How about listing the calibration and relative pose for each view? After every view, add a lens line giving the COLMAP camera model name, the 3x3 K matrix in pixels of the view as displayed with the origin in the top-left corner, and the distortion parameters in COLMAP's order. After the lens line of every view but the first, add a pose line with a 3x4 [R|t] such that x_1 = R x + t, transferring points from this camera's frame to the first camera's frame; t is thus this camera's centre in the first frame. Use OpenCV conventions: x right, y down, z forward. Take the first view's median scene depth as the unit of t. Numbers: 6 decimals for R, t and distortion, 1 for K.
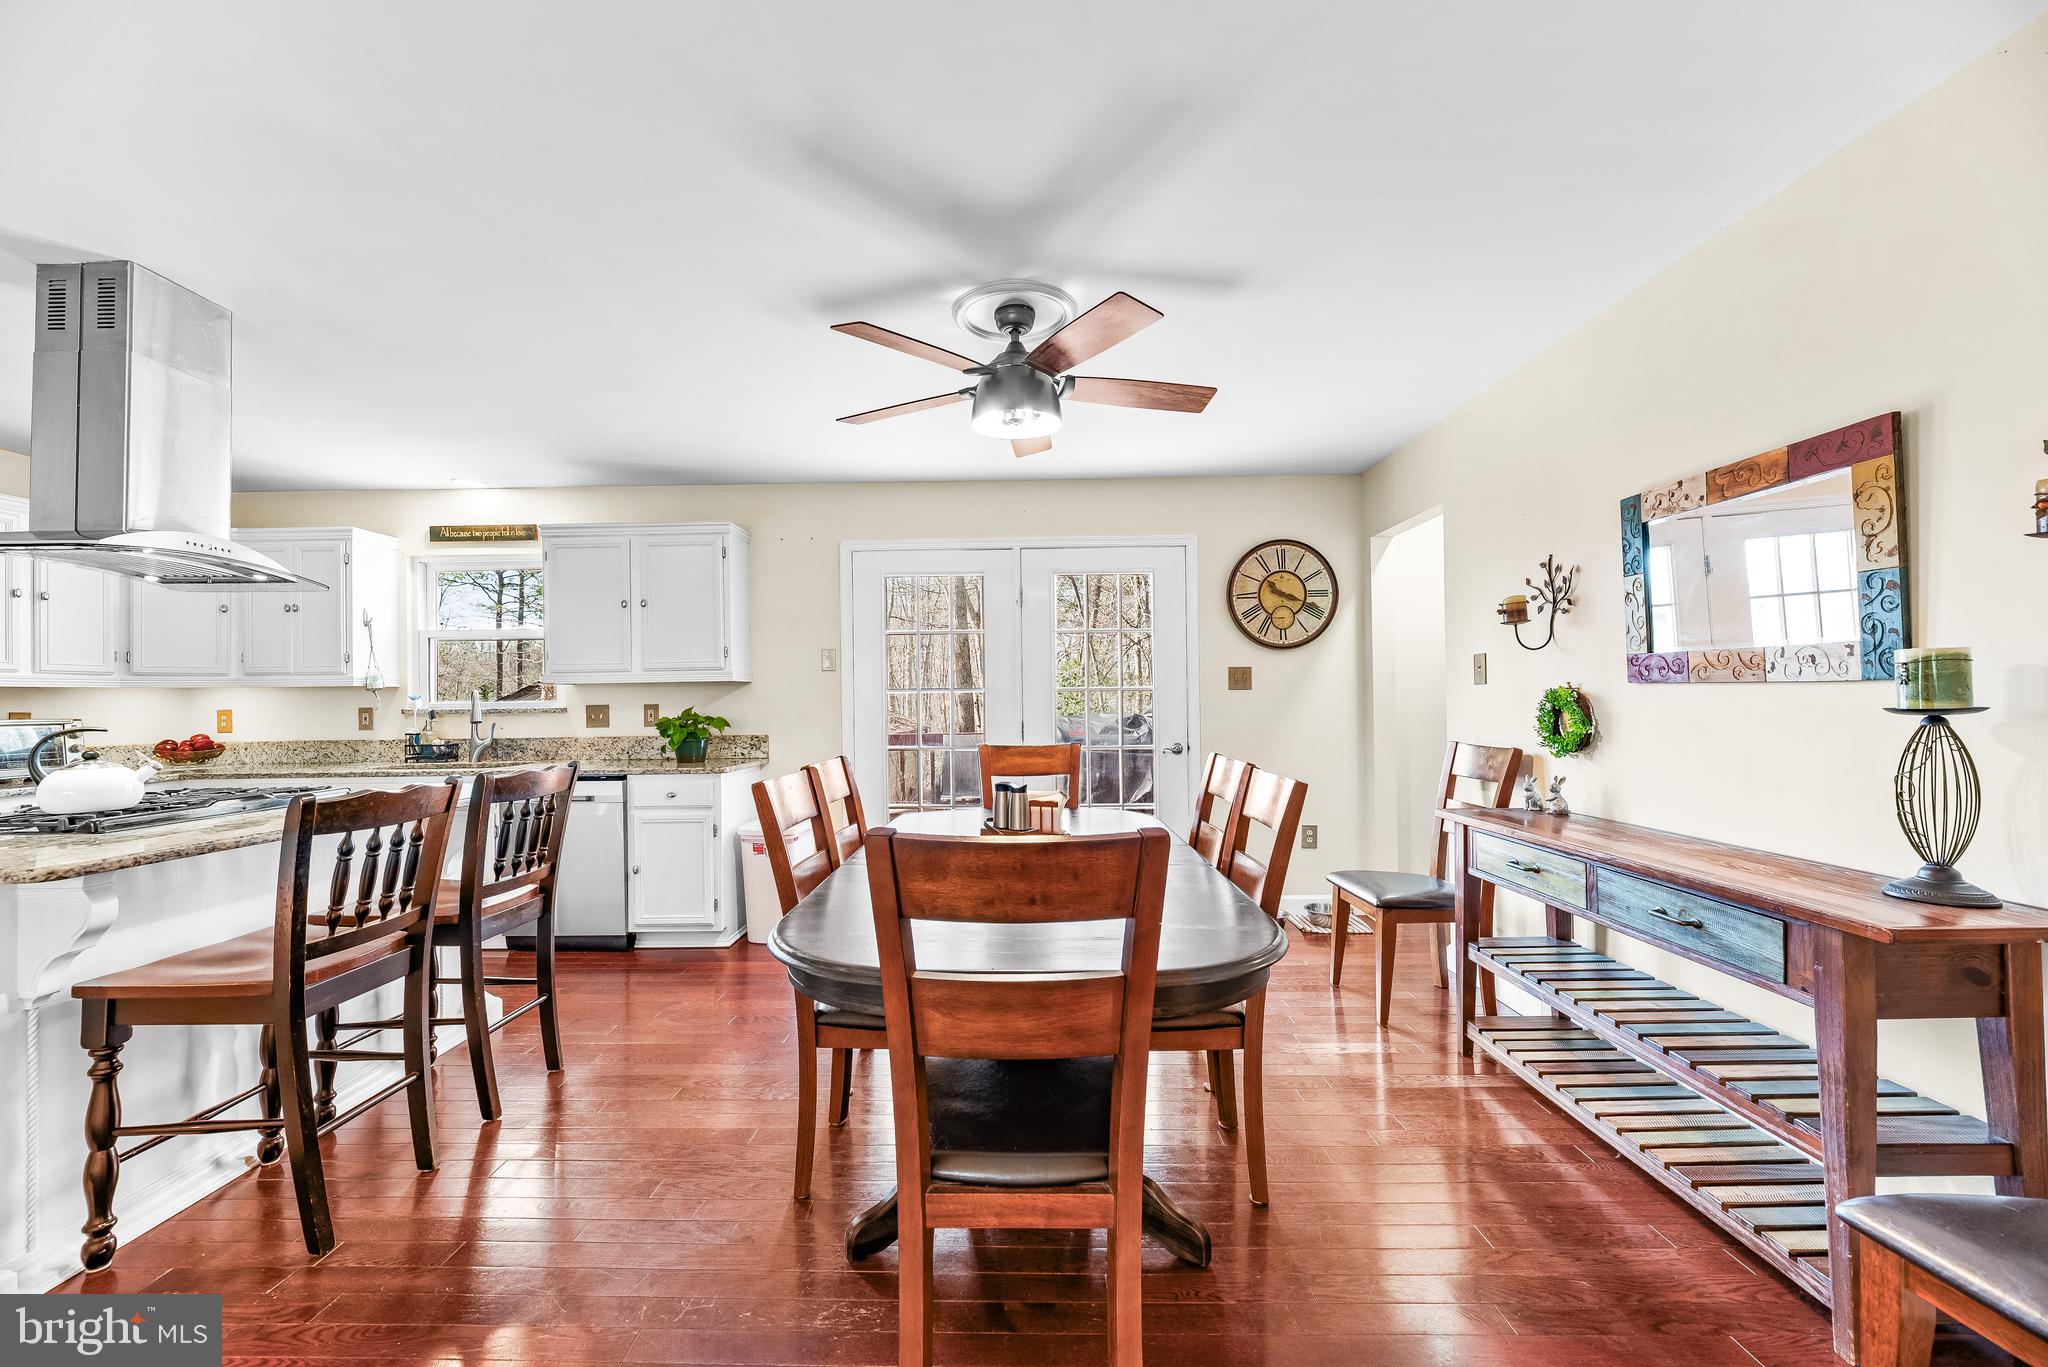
lens RADIAL K [[824.9, 0, 1015.1], [0, 824.9, 691.4], [0, 0, 1]] dist [-0.000113, -0.000127]
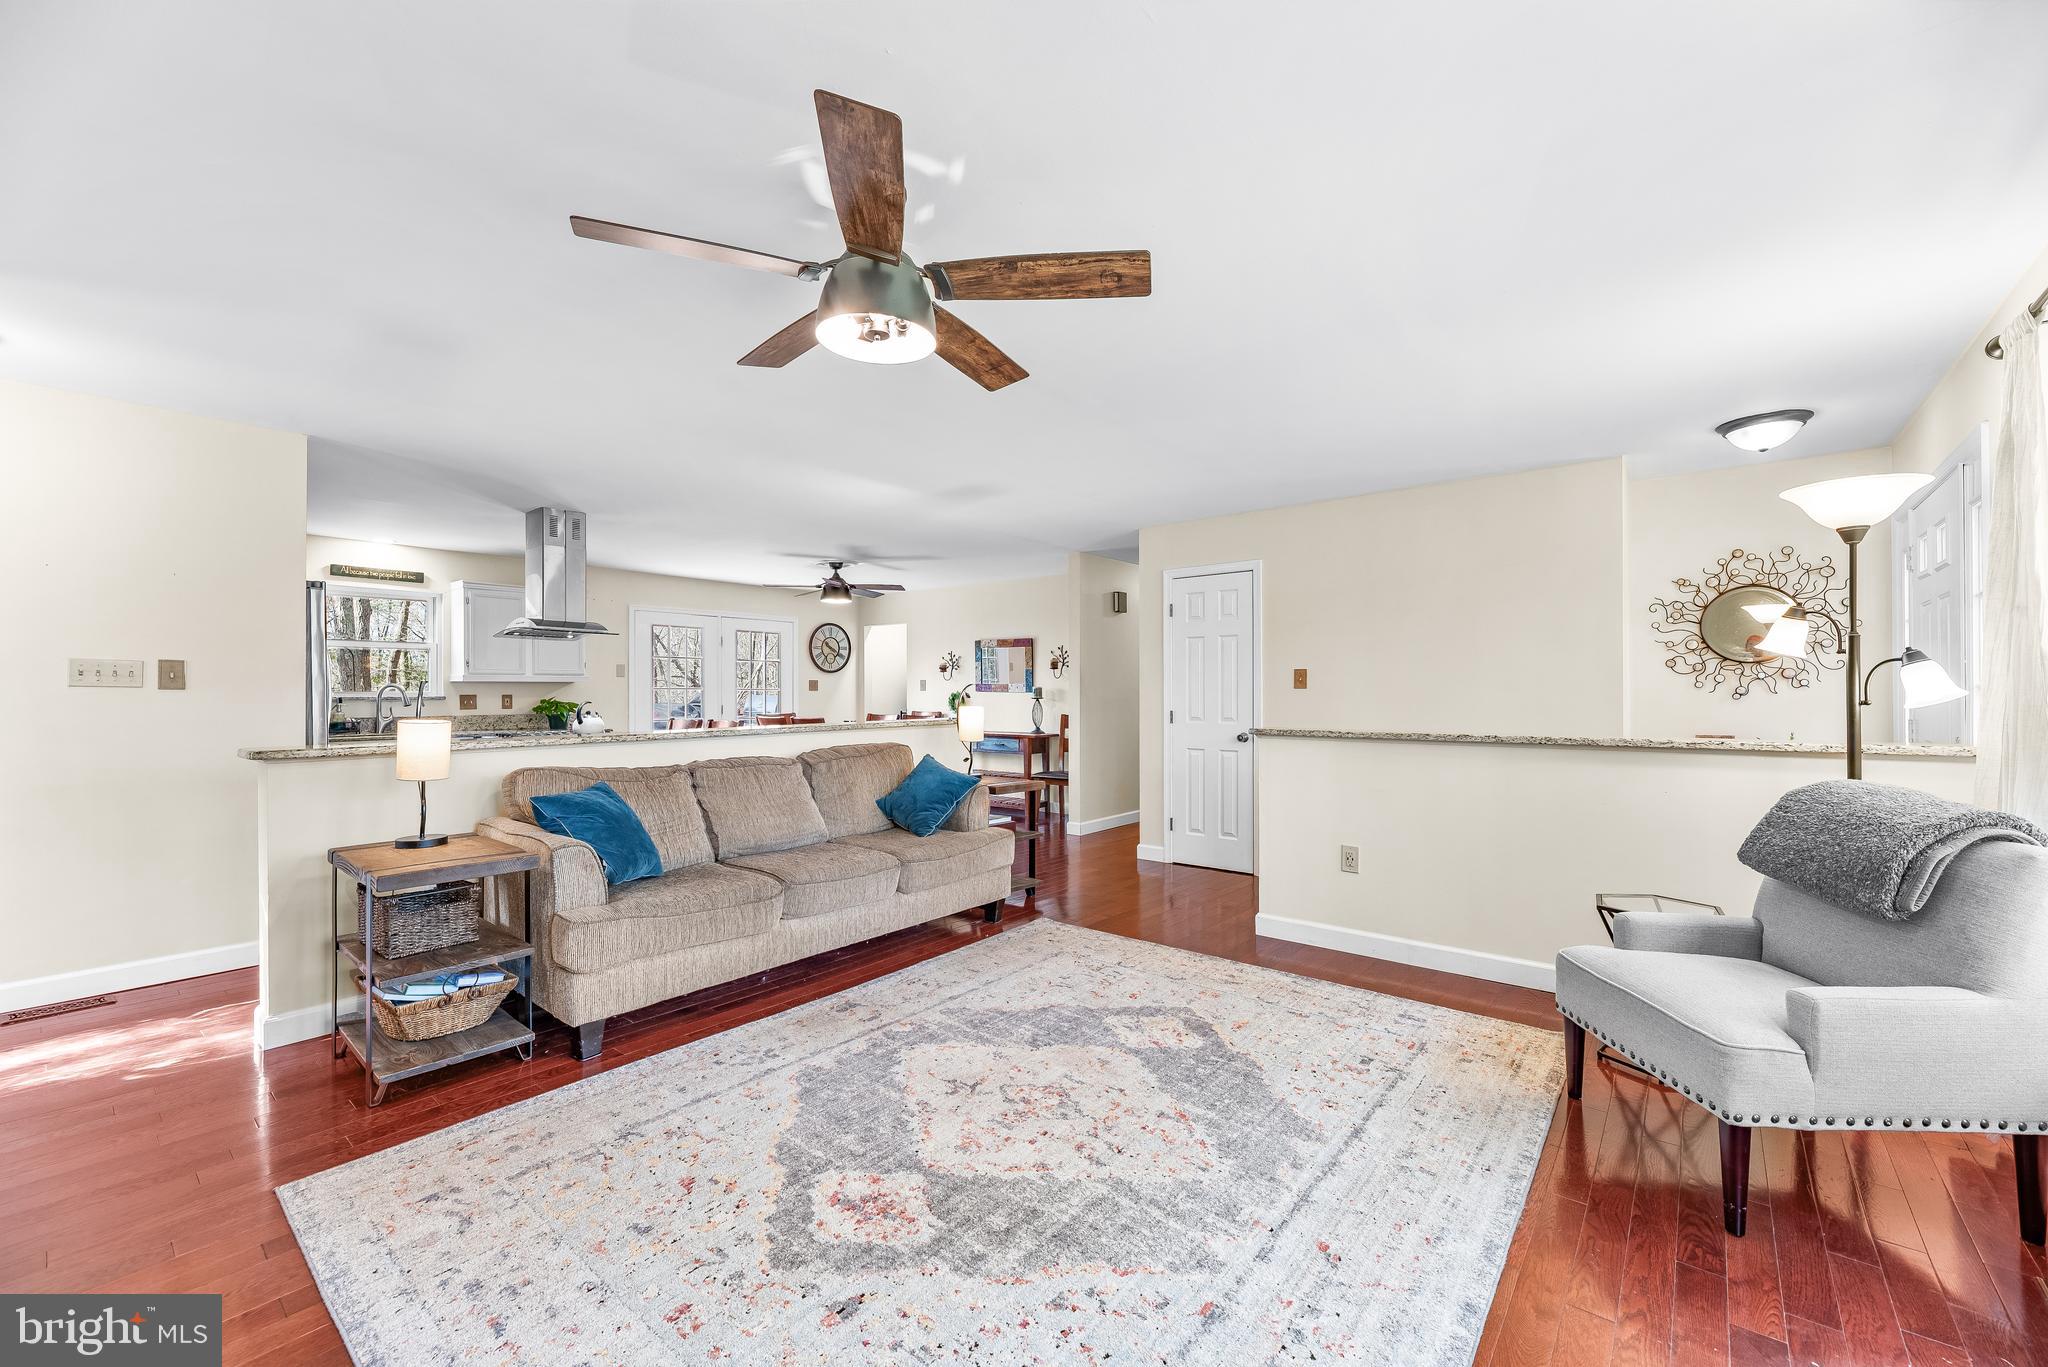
lens RADIAL K [[824.9, 0, 1017.2], [0, 824.9, 691.1], [0, 0, 1]] dist [-0.000113, -0.000127]
pose [[0.630038, 0.013470, 0.776447, -1.129835], [-0.015068, 0.999873, -0.005119, 0.001939], [-0.776418, -0.008474, 0.630161, -0.820826]]
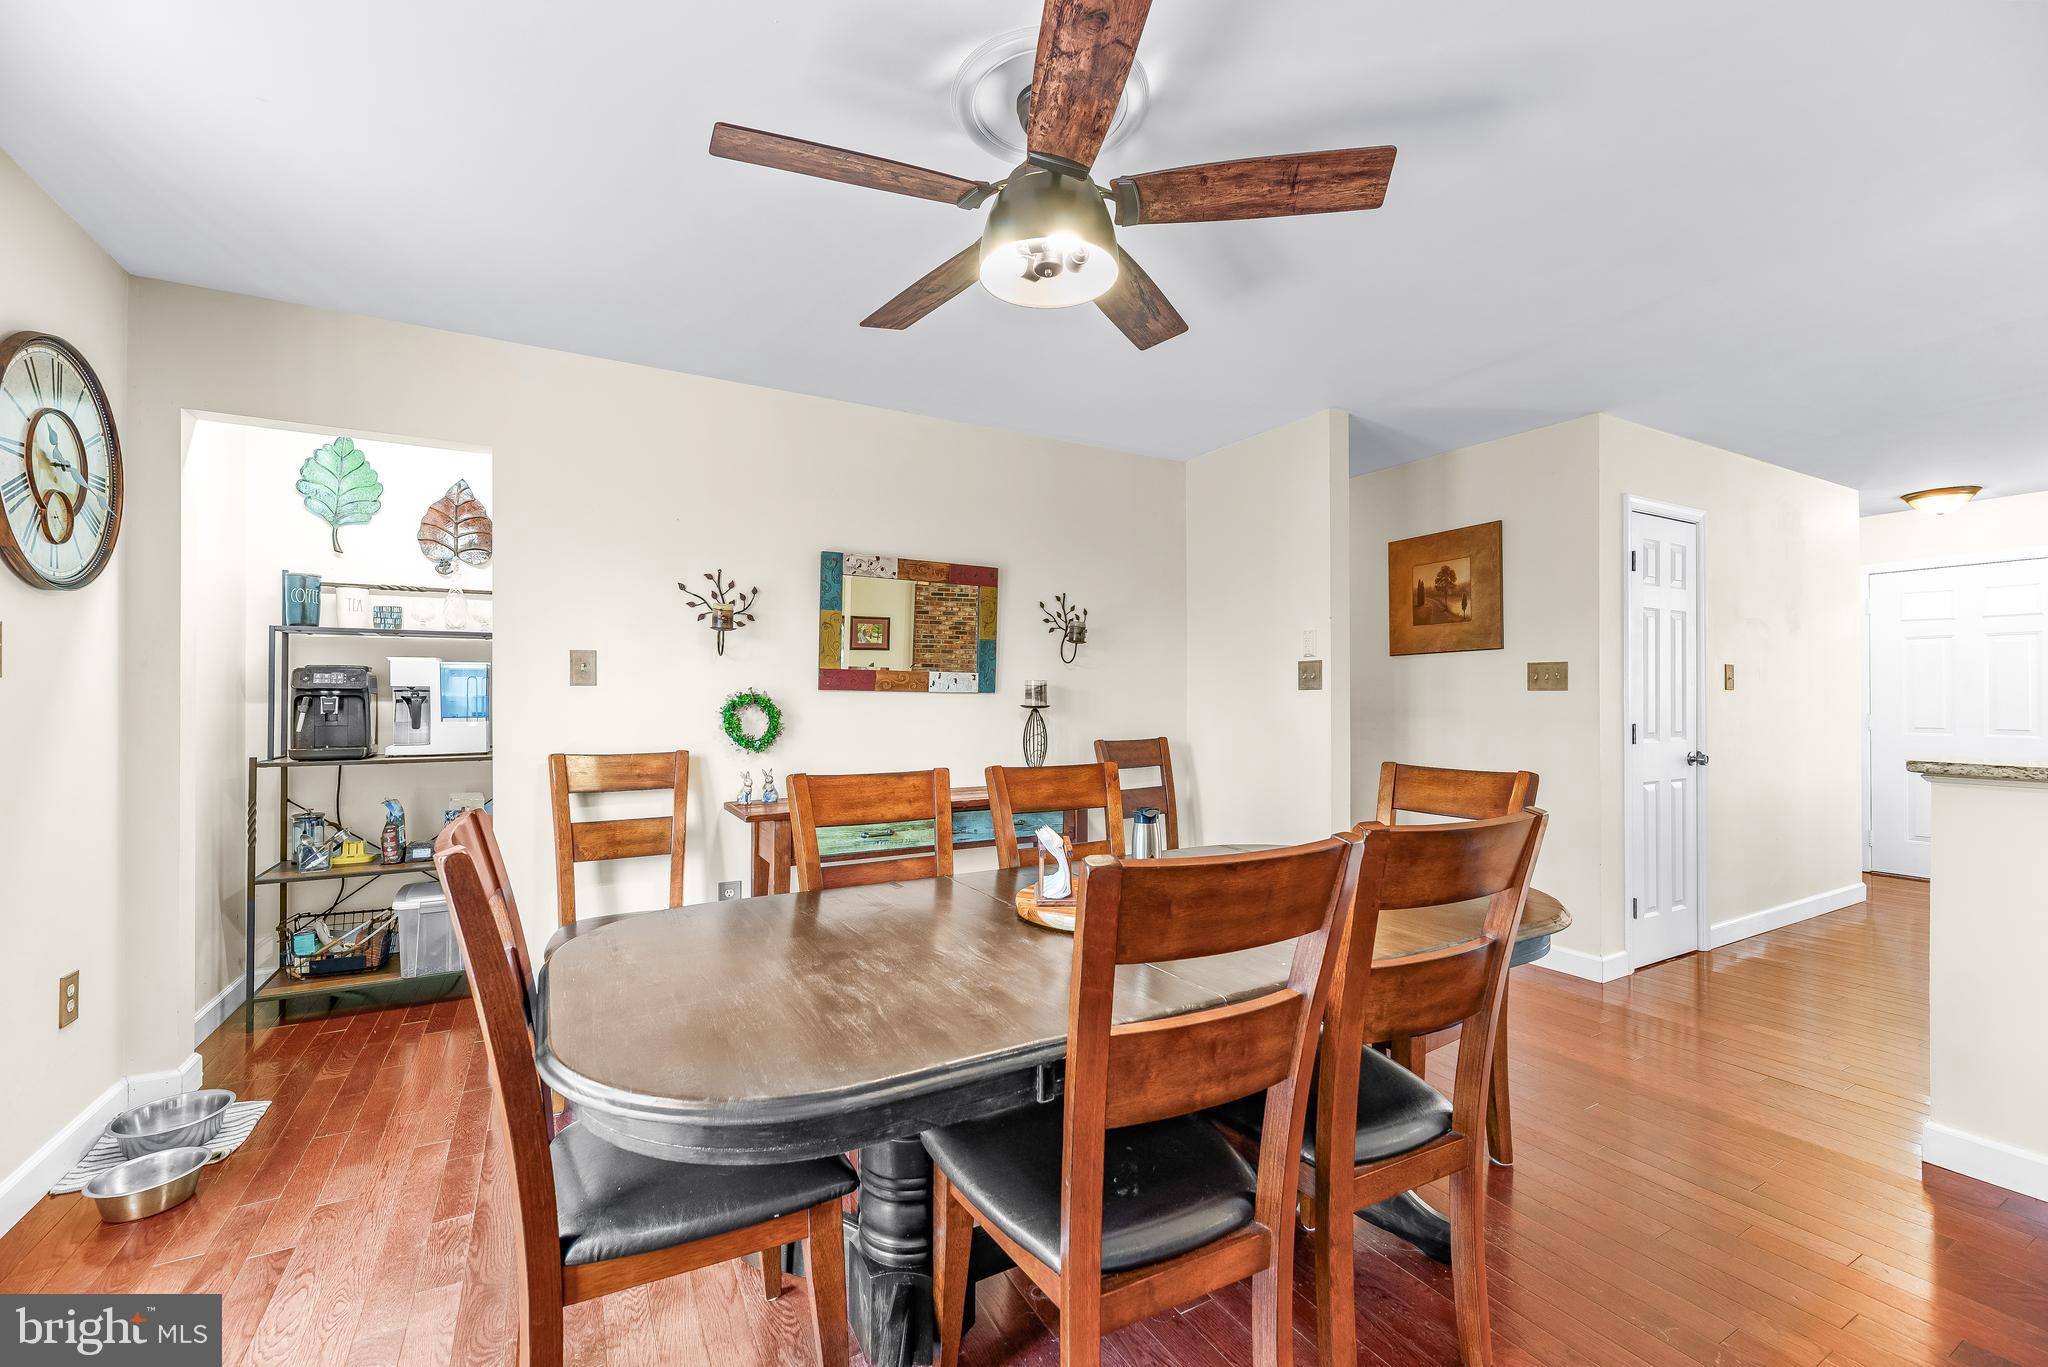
lens RADIAL K [[824.9, 0, 1005.9], [0, 824.9, 691.9], [0, 0, 1]] dist [-0.000113, -0.000127]
pose [[-0.492042, 0.016257, 0.870420, -0.322772], [-0.004690, 0.999762, -0.021324, 0.011512], [-0.870559, -0.014574, -0.491848, 0.813895]]
